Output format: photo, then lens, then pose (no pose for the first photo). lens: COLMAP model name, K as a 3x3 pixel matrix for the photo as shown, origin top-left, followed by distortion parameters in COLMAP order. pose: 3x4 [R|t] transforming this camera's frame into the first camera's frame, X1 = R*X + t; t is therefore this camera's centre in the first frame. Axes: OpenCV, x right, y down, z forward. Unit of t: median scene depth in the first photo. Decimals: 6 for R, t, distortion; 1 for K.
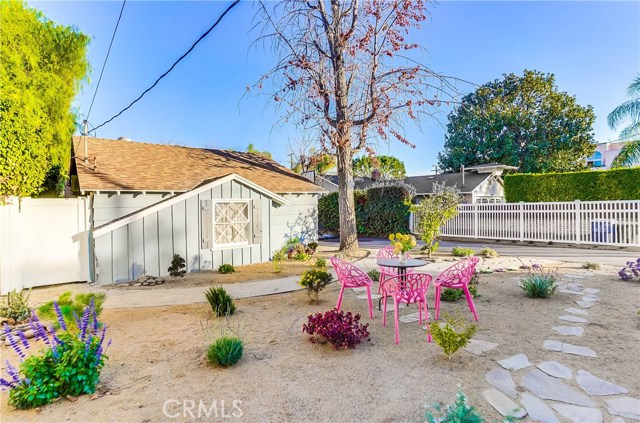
lens RADIAL K [[323.7, 0, 311.6], [0, 323.7, 204.2], [0, 0, 1]] dist [-0.091755, 0.038854]
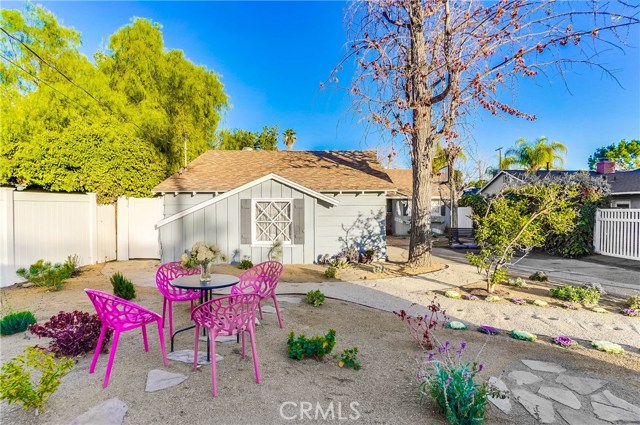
lens RADIAL K [[323.7, 0, 311.6], [0, 323.7, 205.2], [0, 0, 1]] dist [-0.091755, 0.038854]
pose [[0.760310, 0.017149, -0.649334, 0.453648], [-0.014164, 0.999851, 0.009823, -0.004837], [0.649406, 0.001729, 0.760440, 0.266070]]
